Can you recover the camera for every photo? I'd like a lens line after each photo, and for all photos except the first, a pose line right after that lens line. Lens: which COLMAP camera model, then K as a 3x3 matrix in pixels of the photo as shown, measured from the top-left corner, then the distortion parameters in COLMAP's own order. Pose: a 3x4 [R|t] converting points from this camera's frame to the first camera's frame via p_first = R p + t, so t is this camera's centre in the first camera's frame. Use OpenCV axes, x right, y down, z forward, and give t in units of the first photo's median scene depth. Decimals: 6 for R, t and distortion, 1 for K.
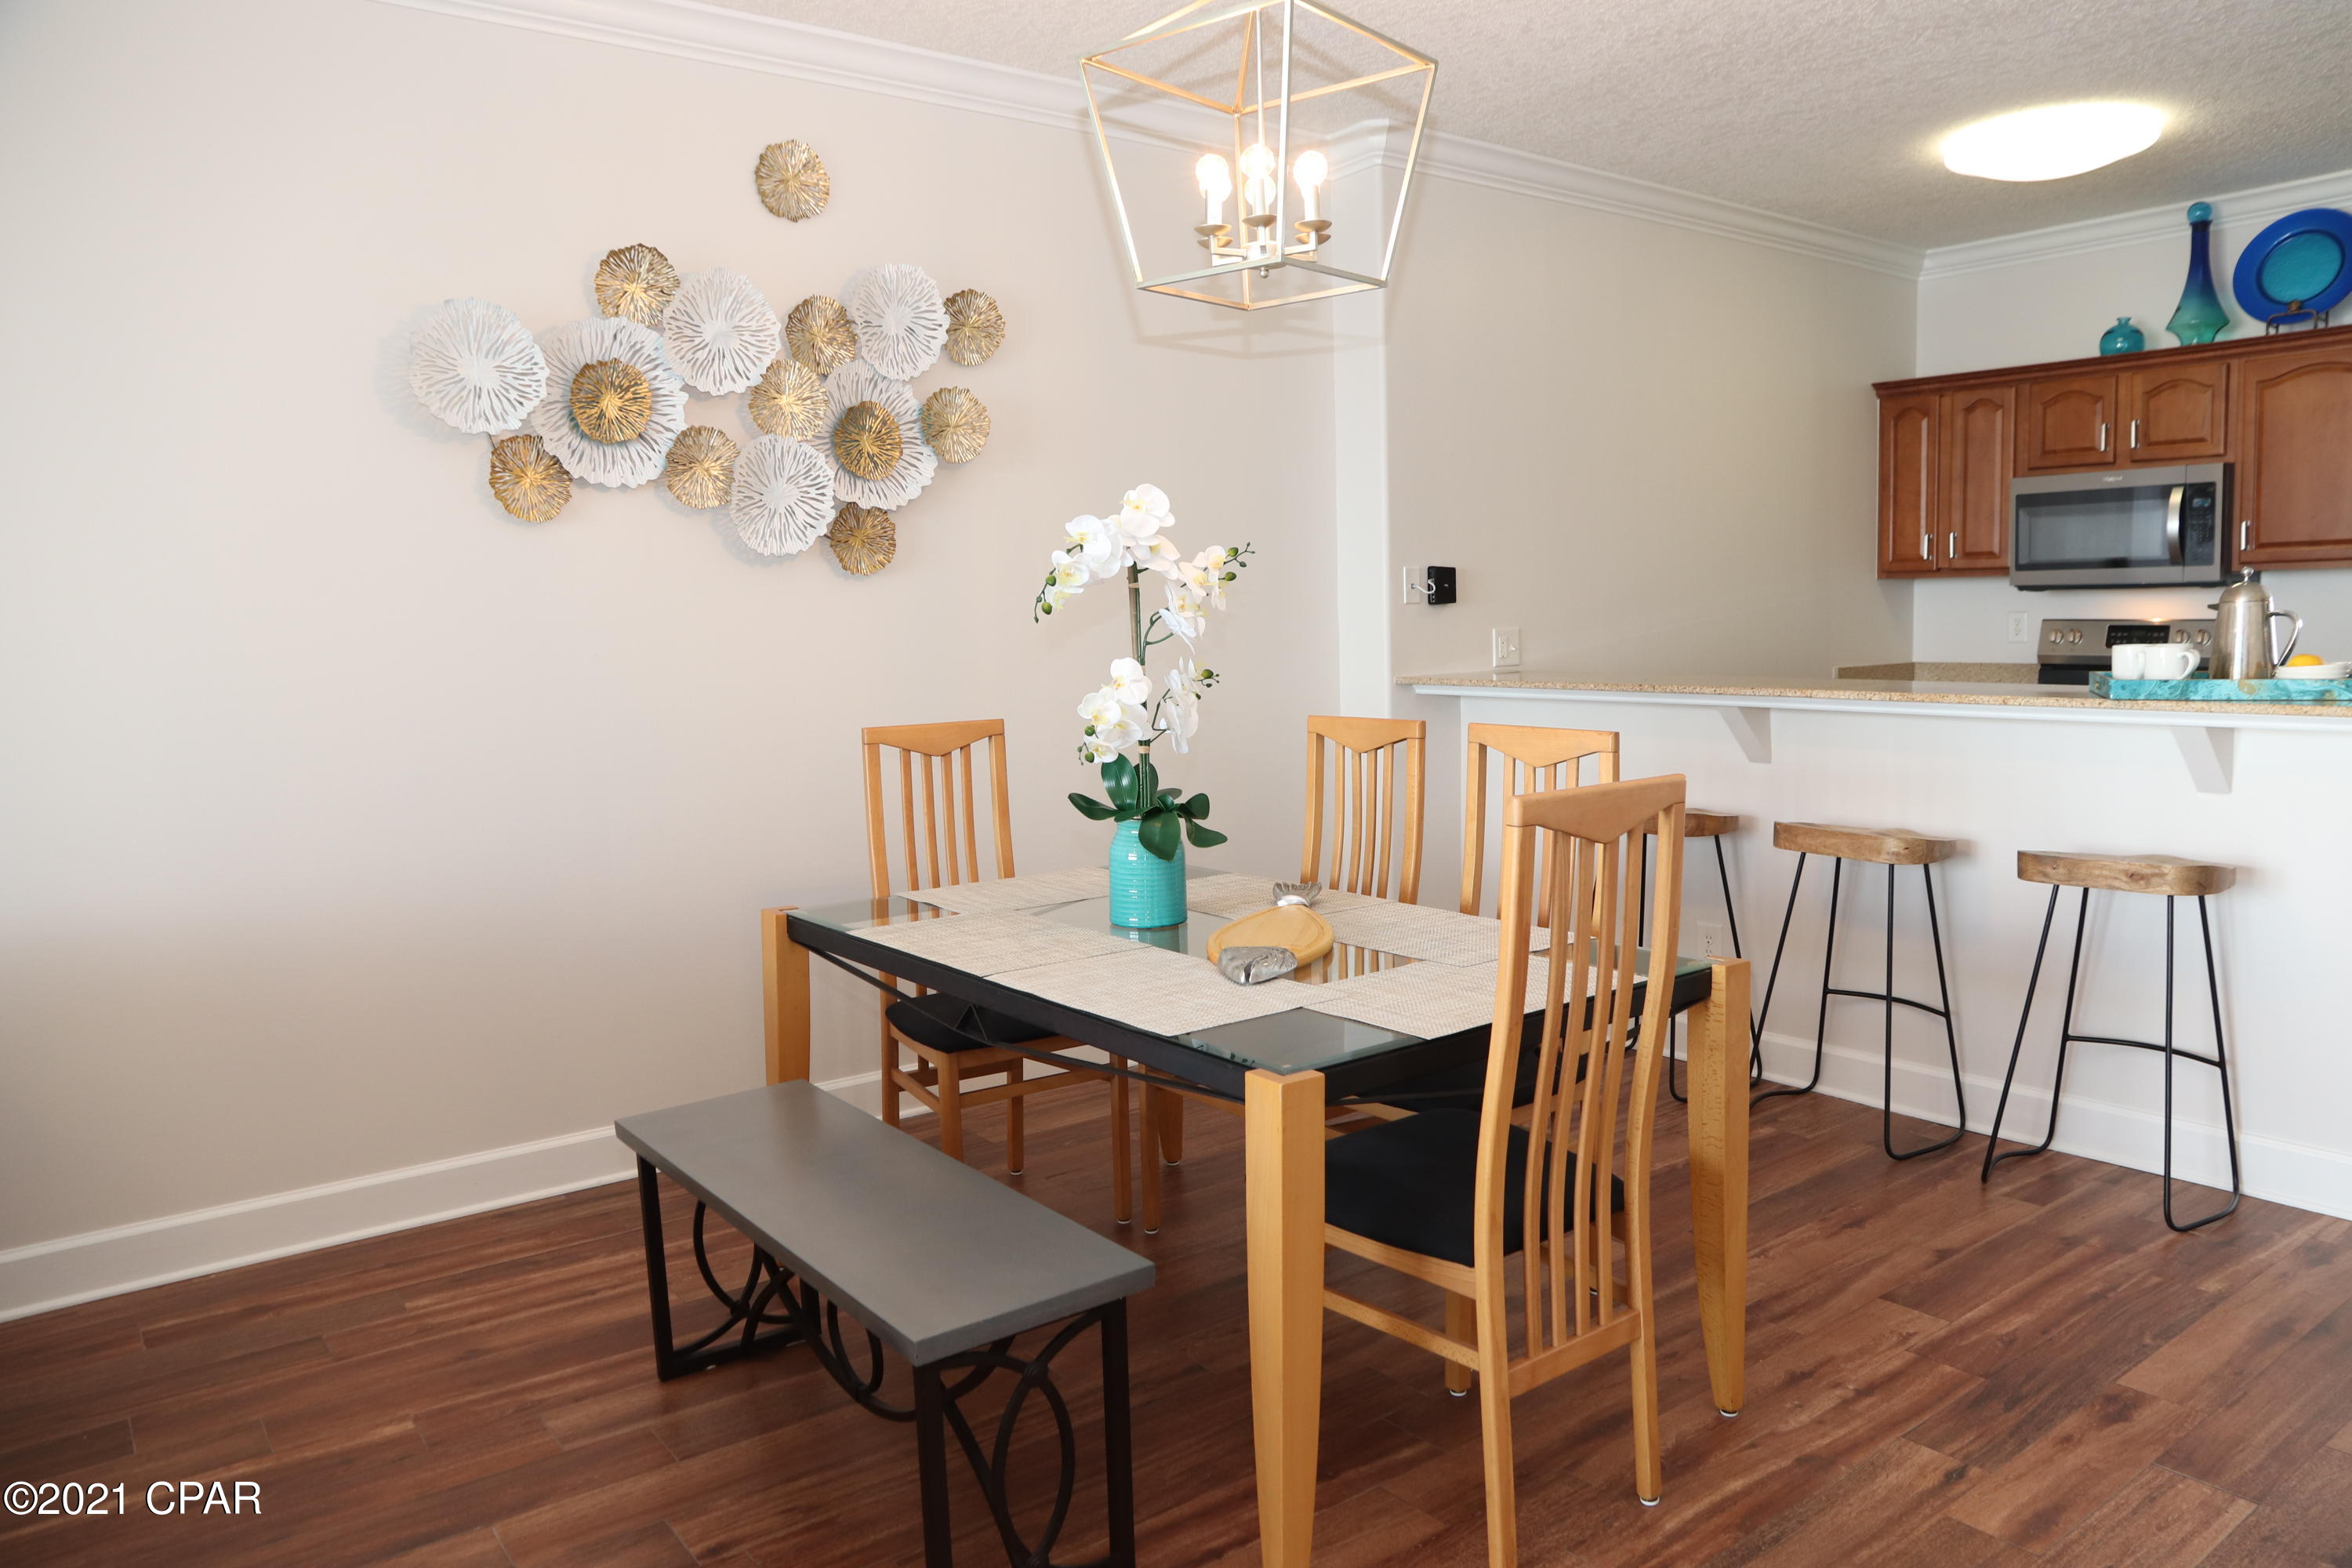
lens RADIAL K [[1598.1, 0, 1219.2], [0, 1598.1, 798.8], [0, 0, 1]] dist [-0.104786, 0.075341]
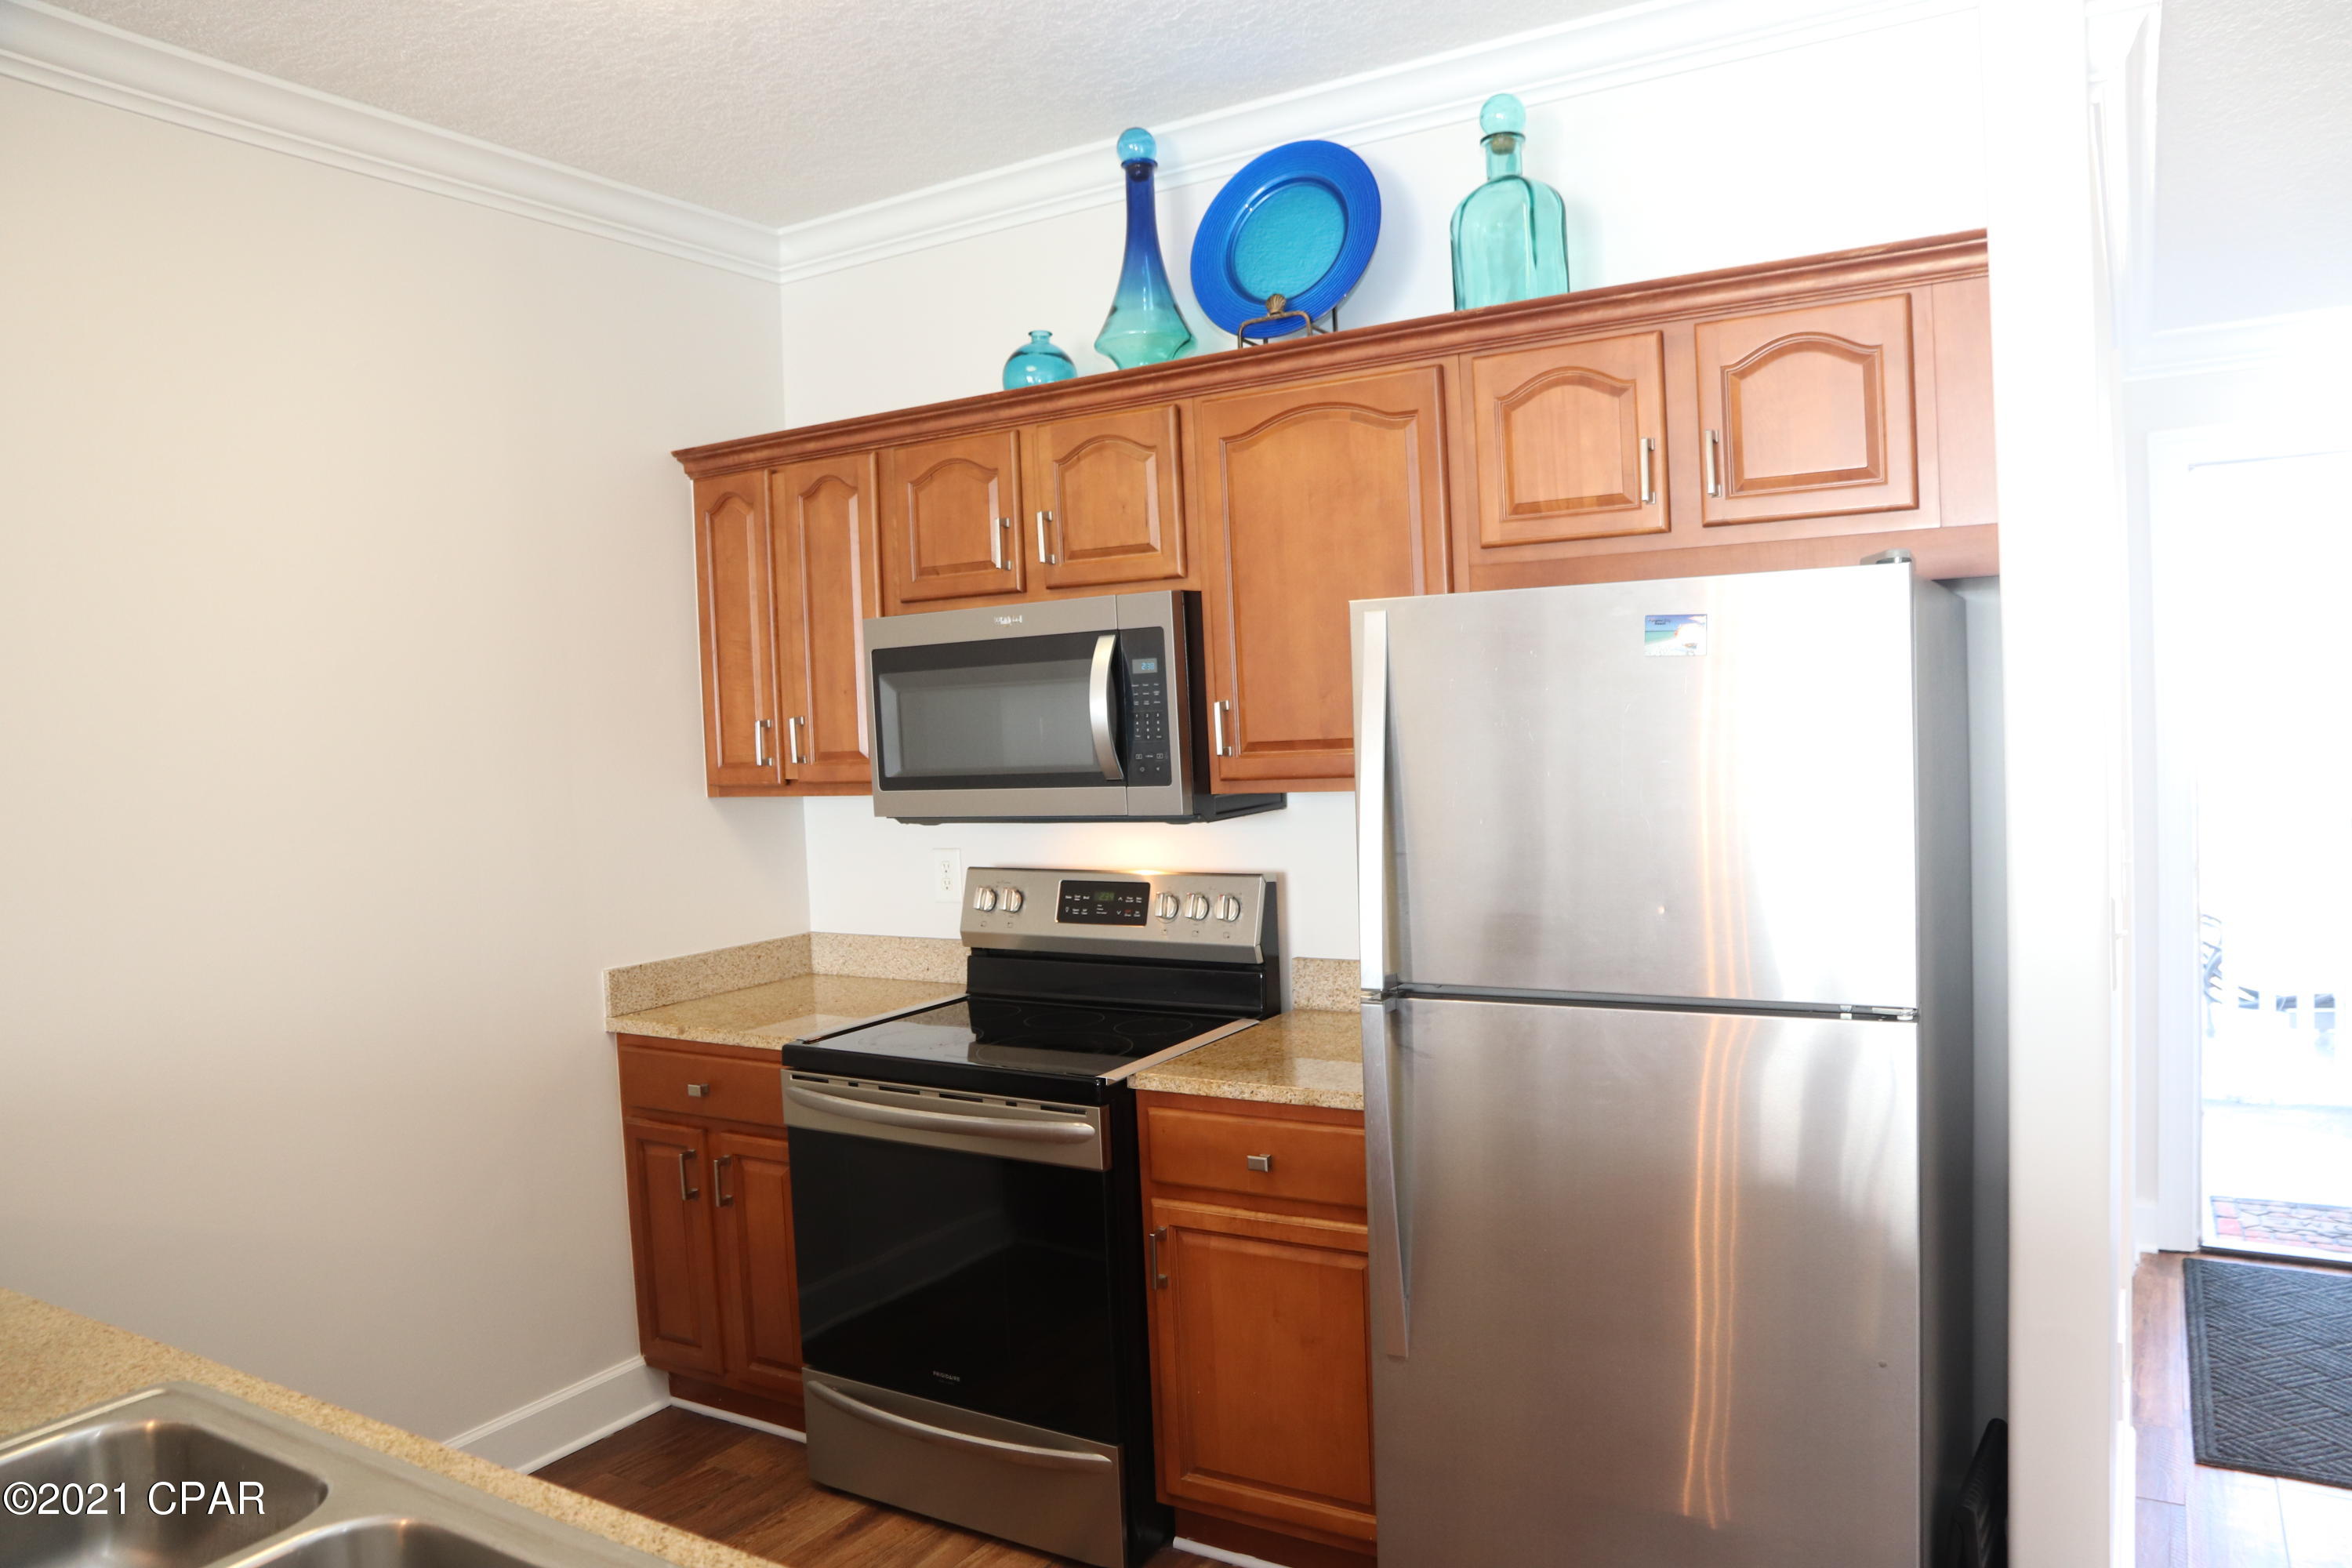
lens RADIAL K [[1598.1, 0, 1195.4], [0, 1598.1, 803.4], [0, 0, 1]] dist [-0.104786, 0.075341]
pose [[0.935445, -0.030714, 0.352136, 0.702520], [0.057740, 0.996114, -0.066501, -0.165839], [-0.348725, 0.082540, 0.933583, 0.759081]]
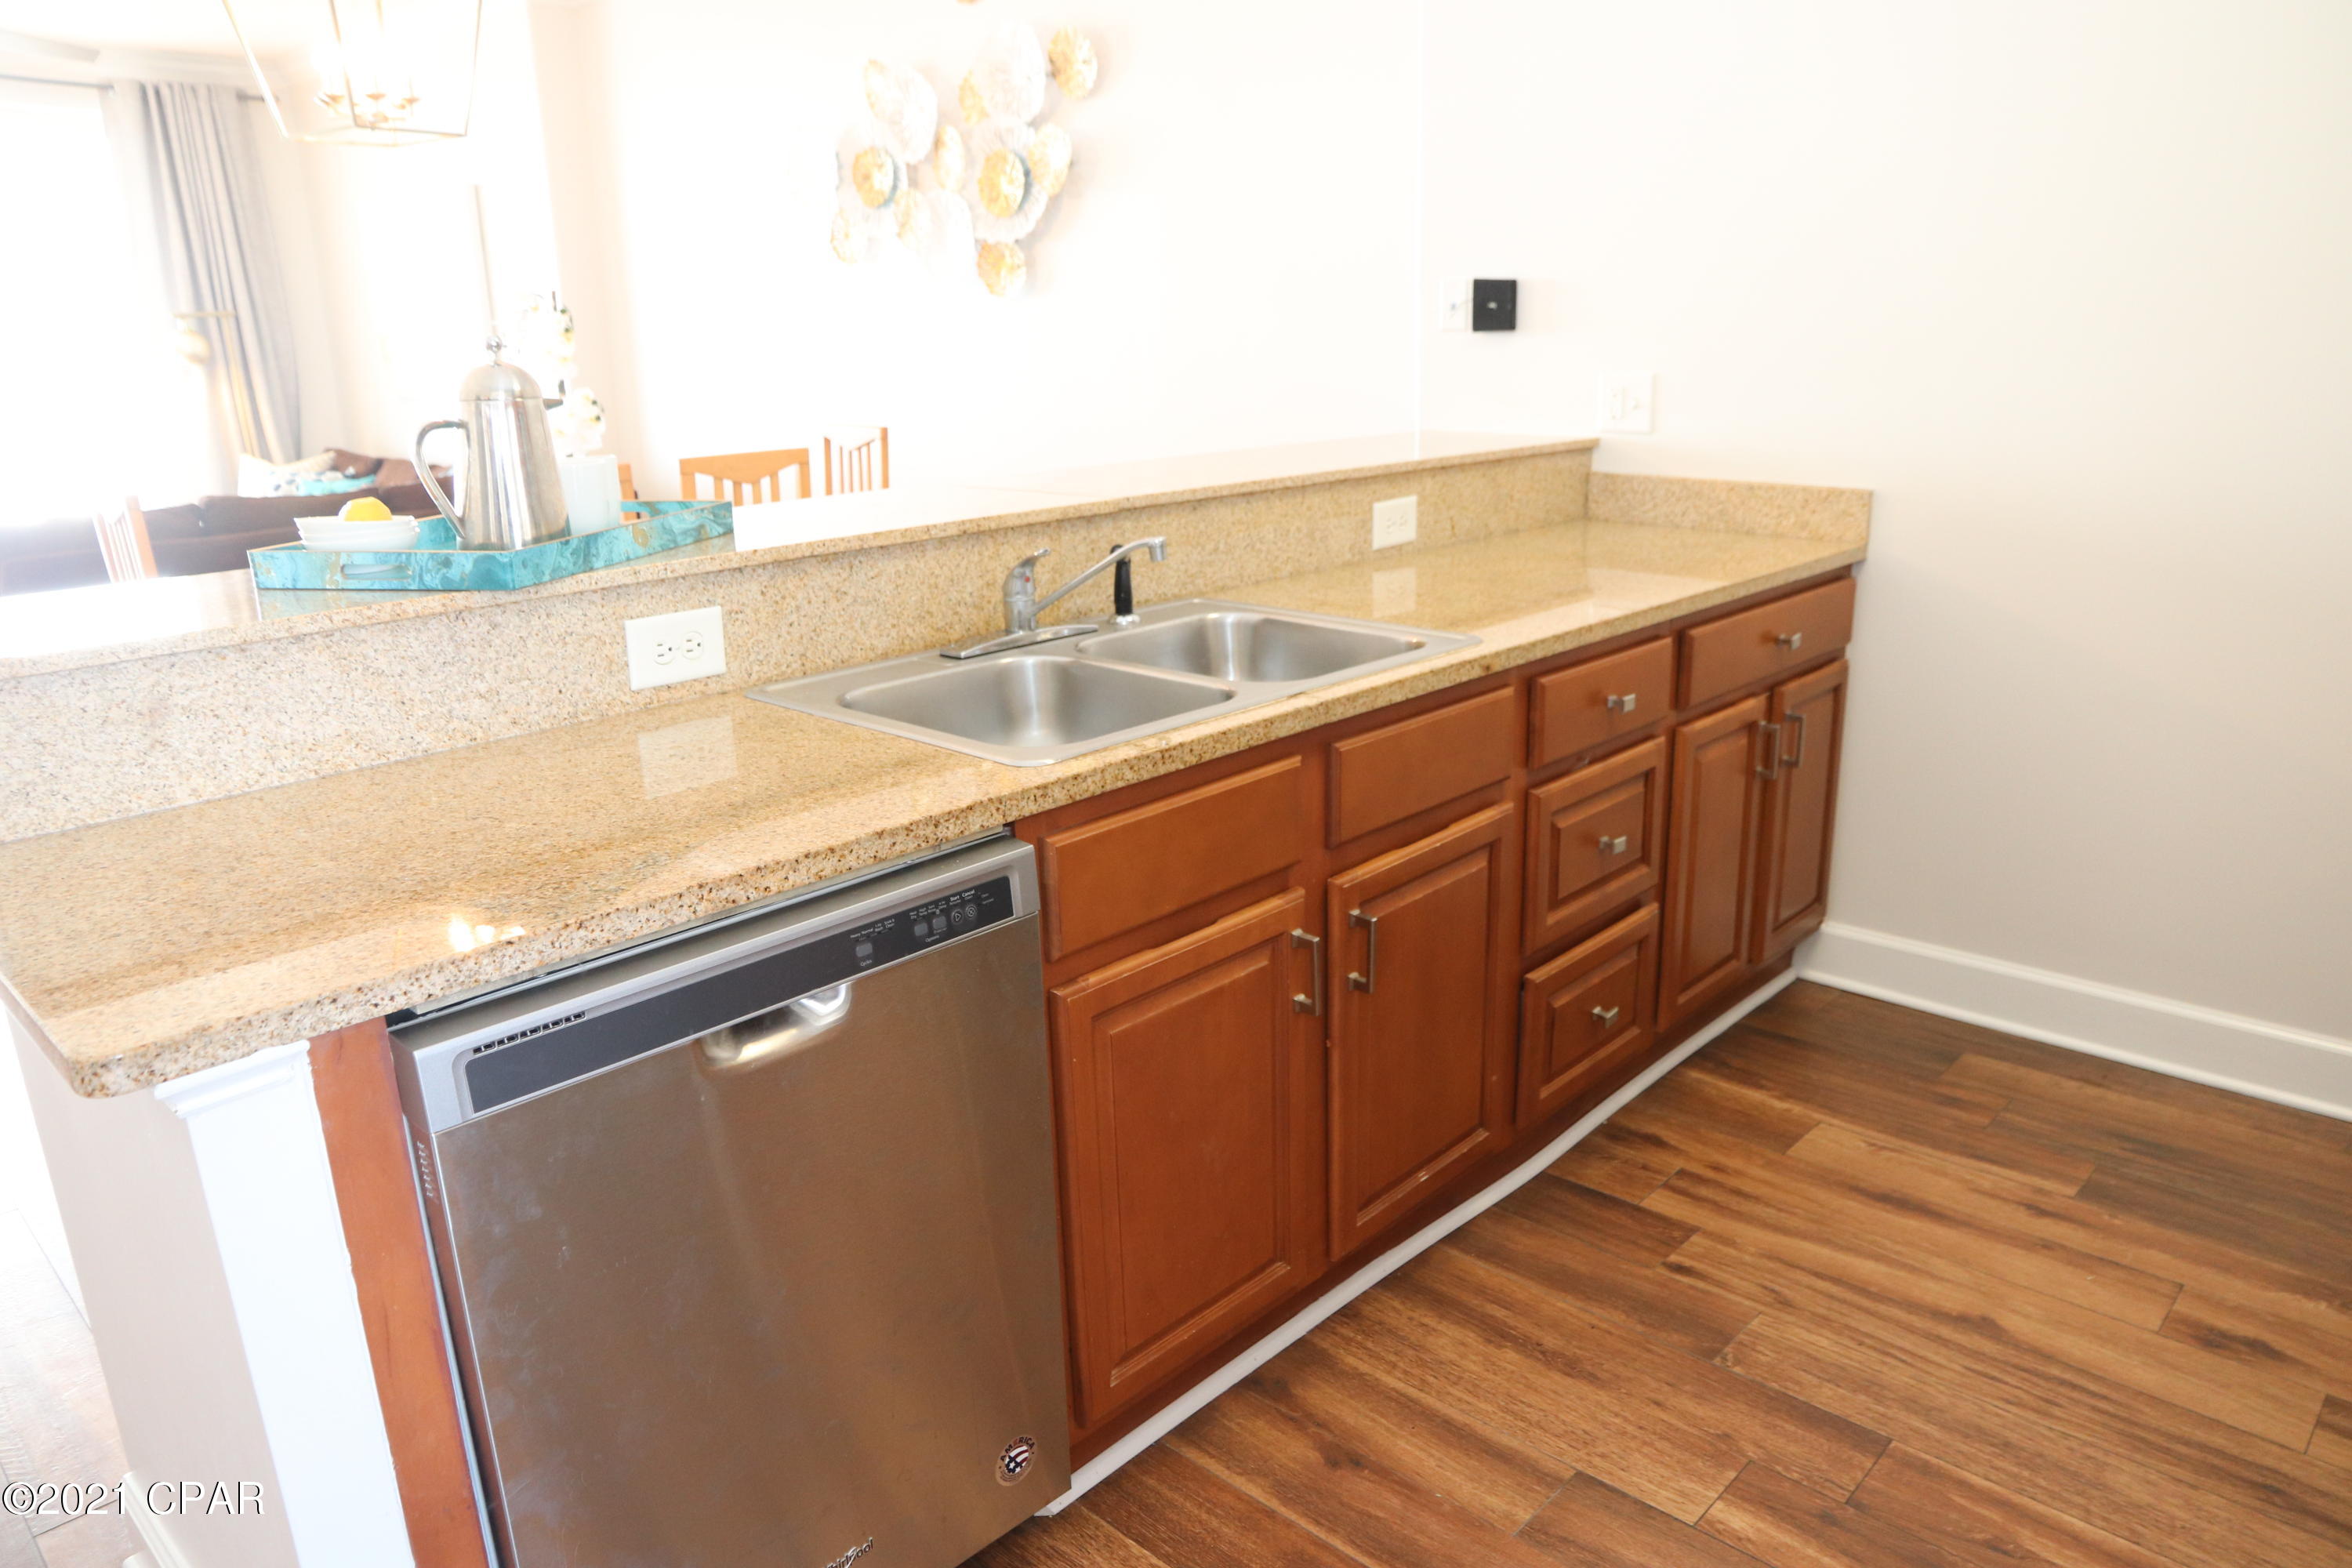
lens RADIAL K [[1598.1, 0, 1205.8], [0, 1598.1, 783.5], [0, 0, 1]] dist [-0.104786, 0.075341]
pose [[0.164999, 0.299632, -0.939679, 1.155424], [-0.099761, 0.952921, 0.286337, -0.164517], [0.981235, 0.046498, 0.187123, 1.039001]]
